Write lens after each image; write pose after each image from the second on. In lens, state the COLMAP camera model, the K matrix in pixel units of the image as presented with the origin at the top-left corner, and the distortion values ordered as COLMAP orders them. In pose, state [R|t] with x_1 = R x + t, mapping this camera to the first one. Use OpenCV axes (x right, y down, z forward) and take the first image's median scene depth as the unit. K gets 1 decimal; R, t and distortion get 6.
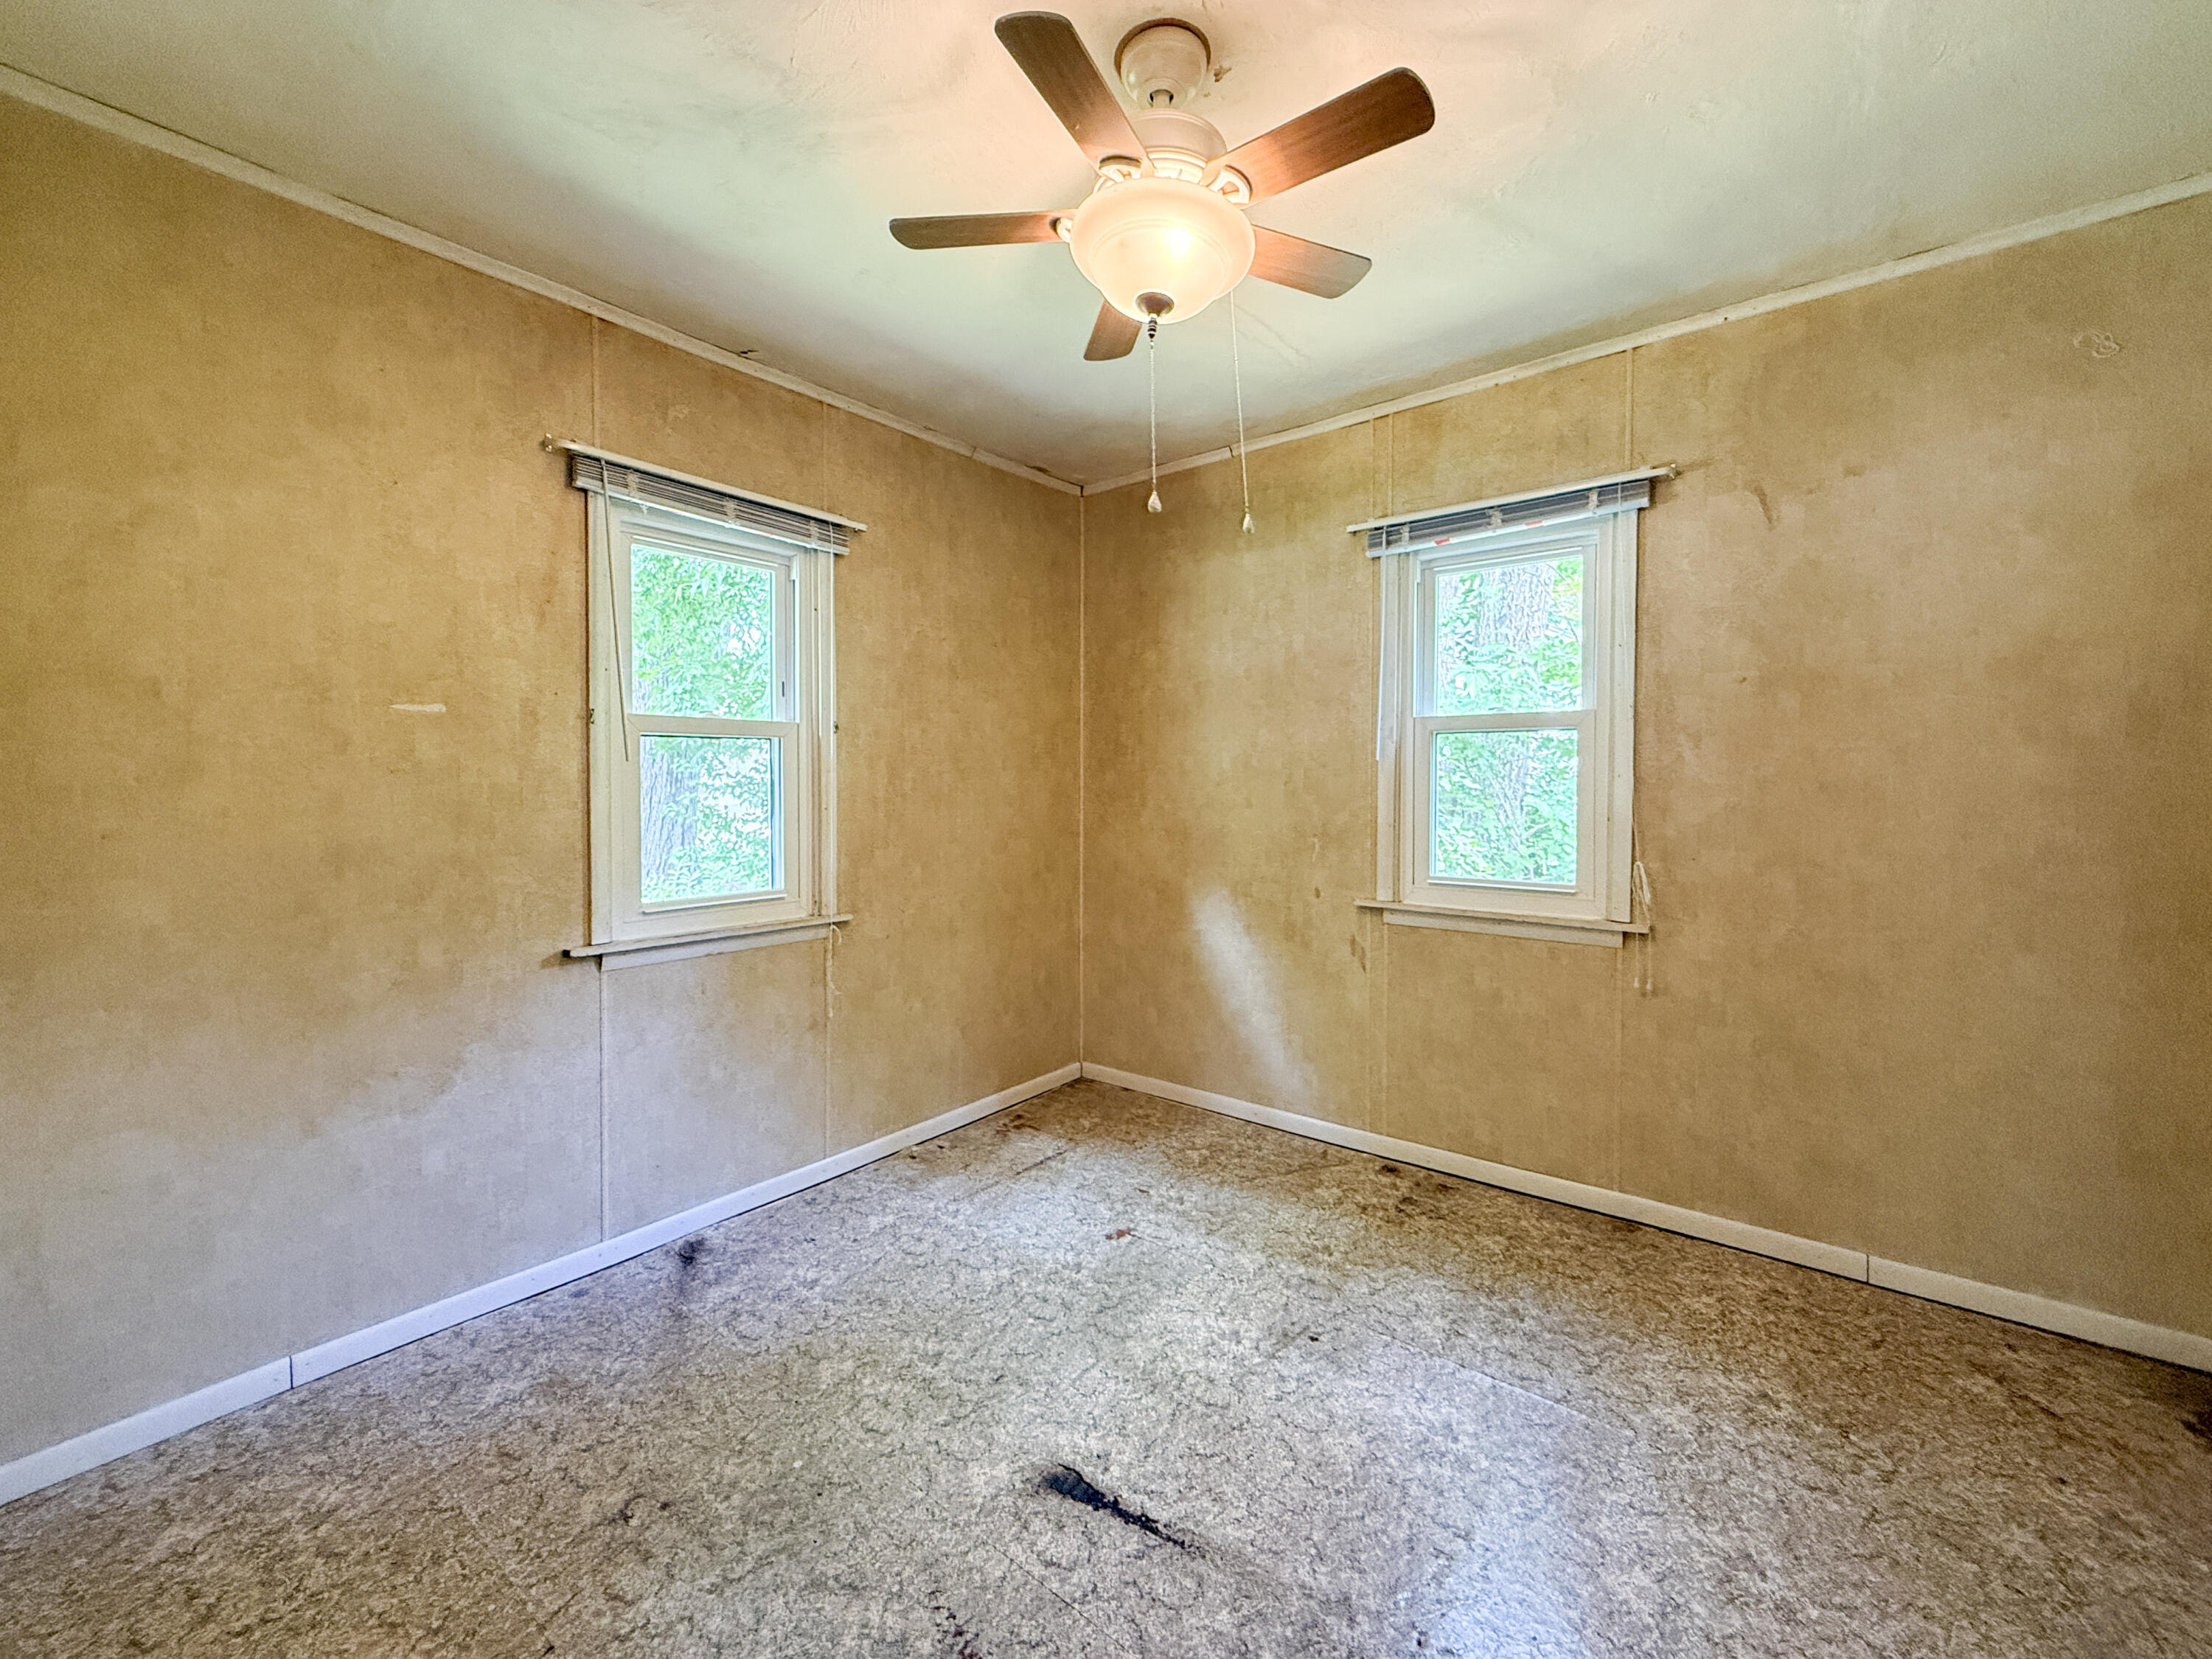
lens RADIAL K [[894.1, 0, 1106.0], [0, 894.1, 829.5], [0, 0, 1]] dist [0.000535, 0.000116]
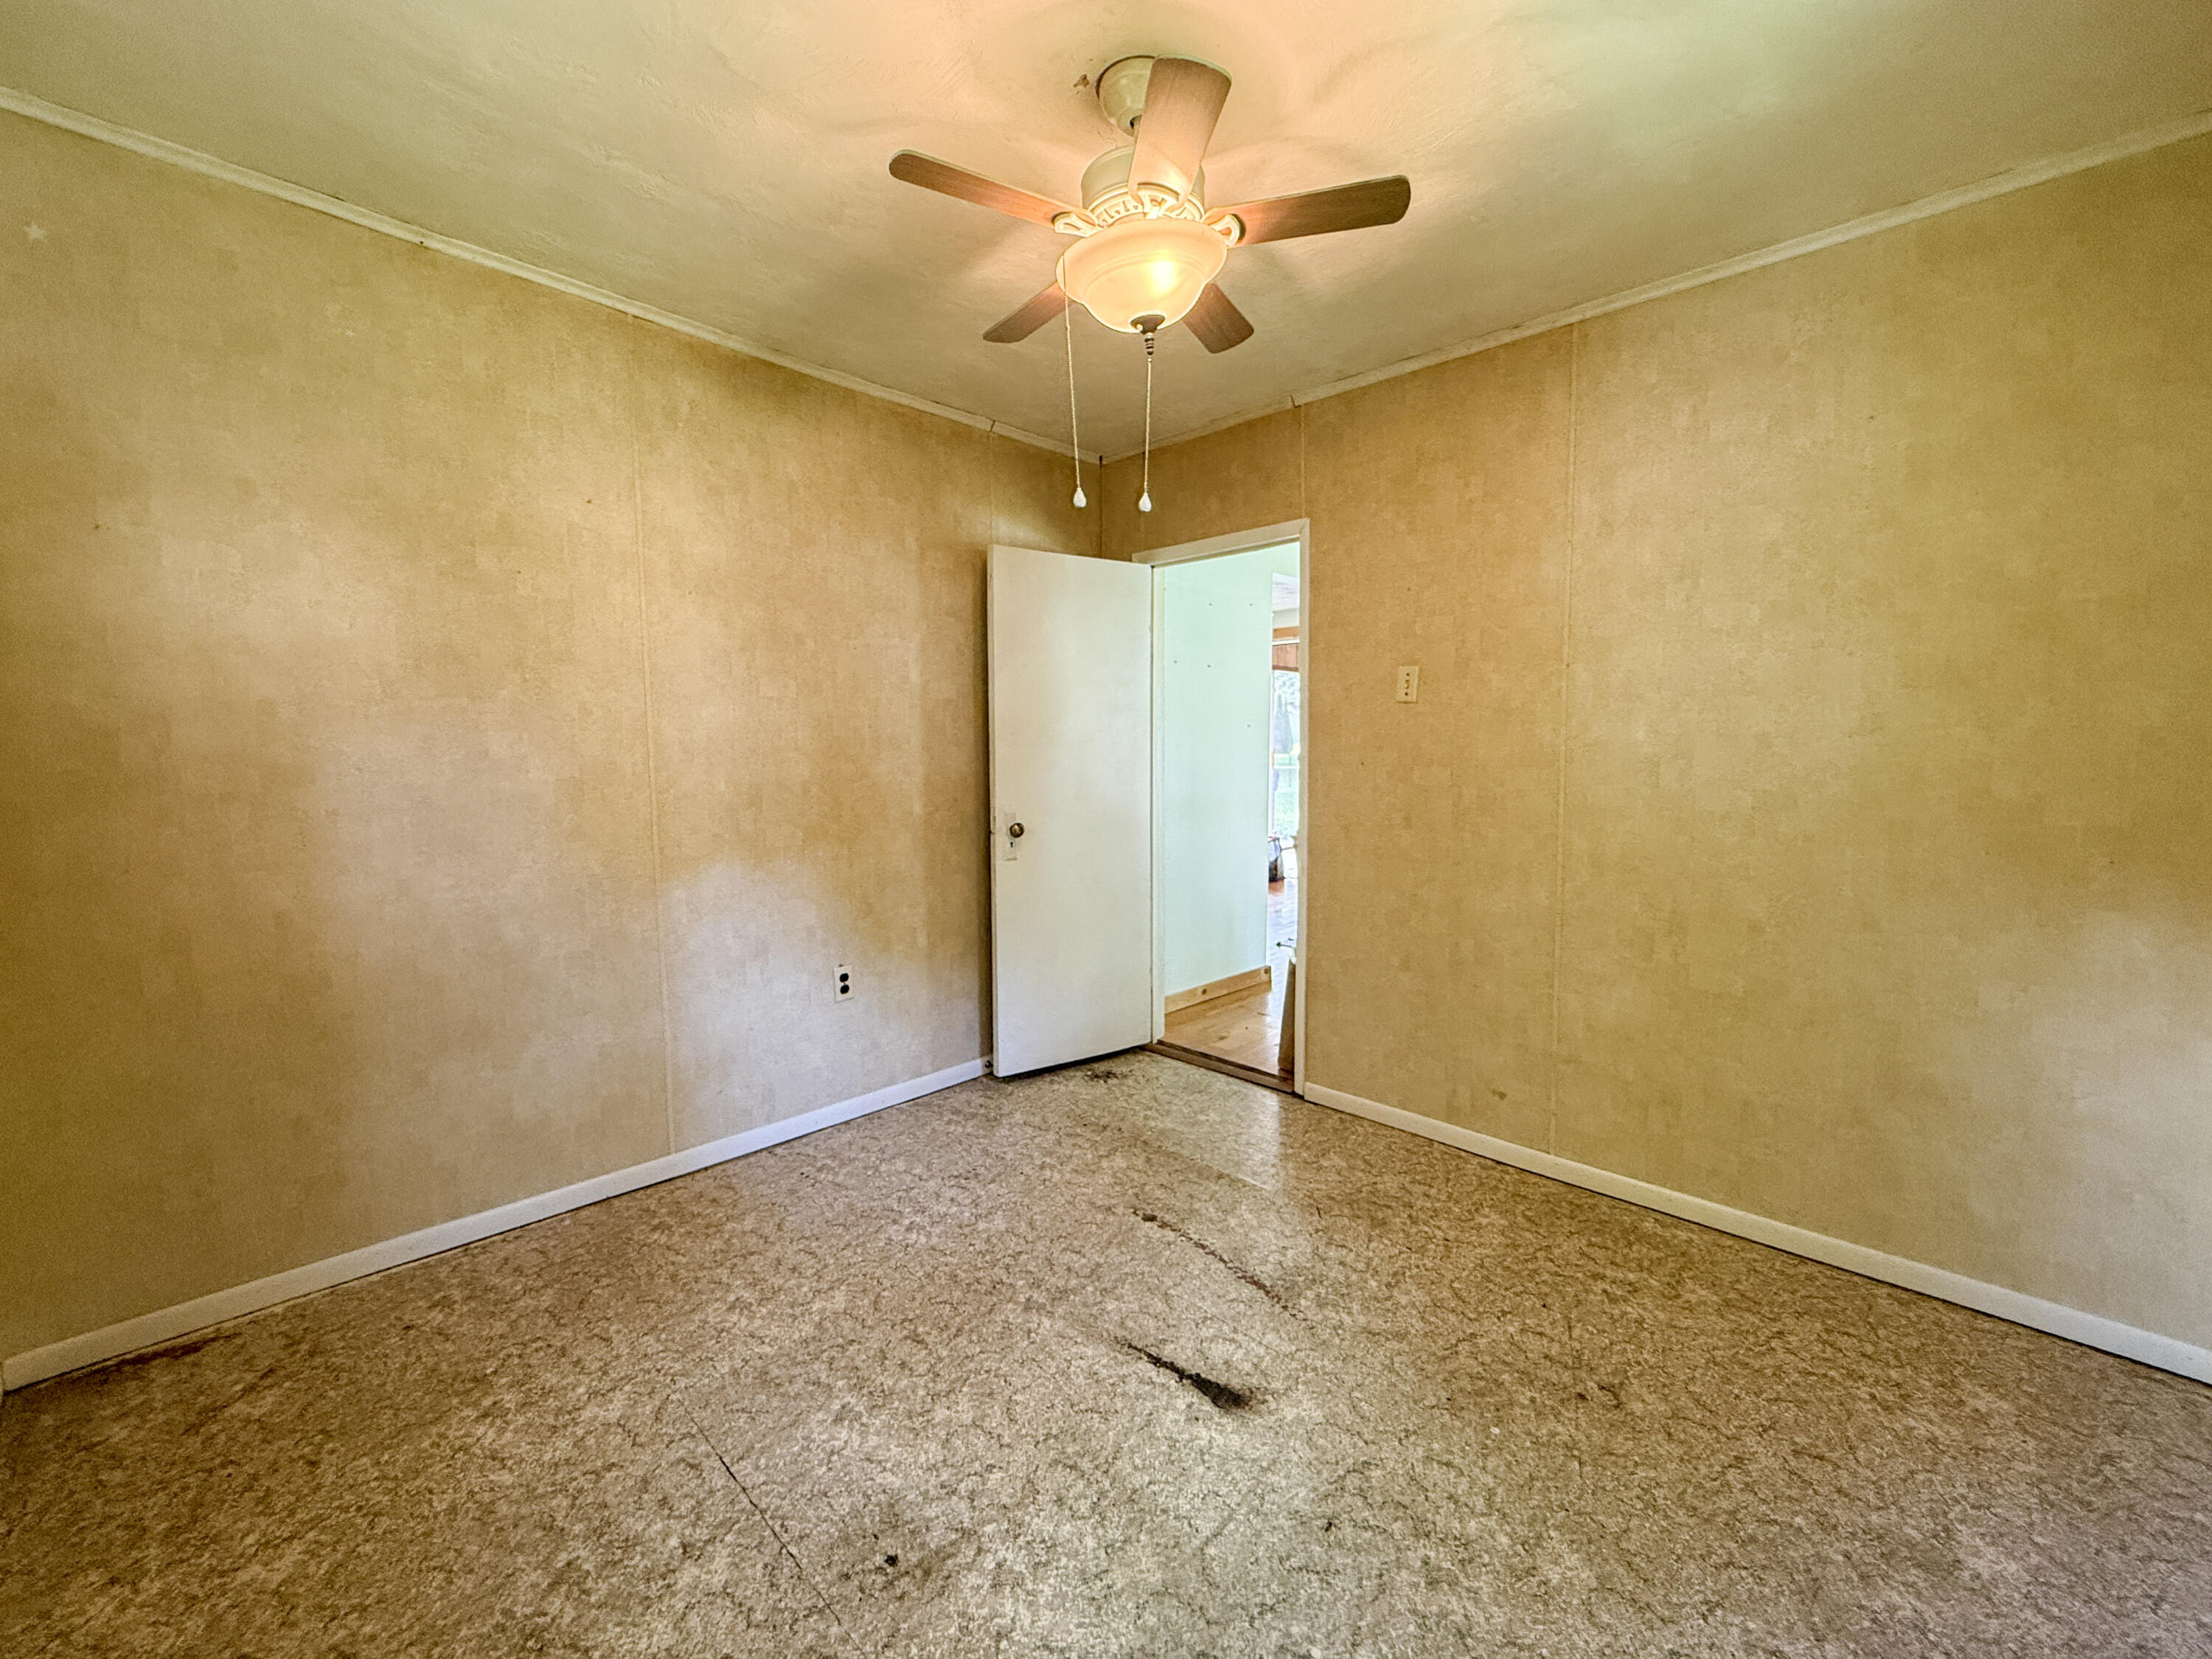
lens RADIAL K [[894.1, 0, 1106.0], [0, 894.1, 829.5], [0, 0, 1]] dist [0.000535, 0.000116]
pose [[-0.996185, -0.005040, 0.087123, 0.010080], [0.008199, 0.988511, 0.150928, -0.121424], [-0.086883, 0.151066, -0.984698, 1.967144]]
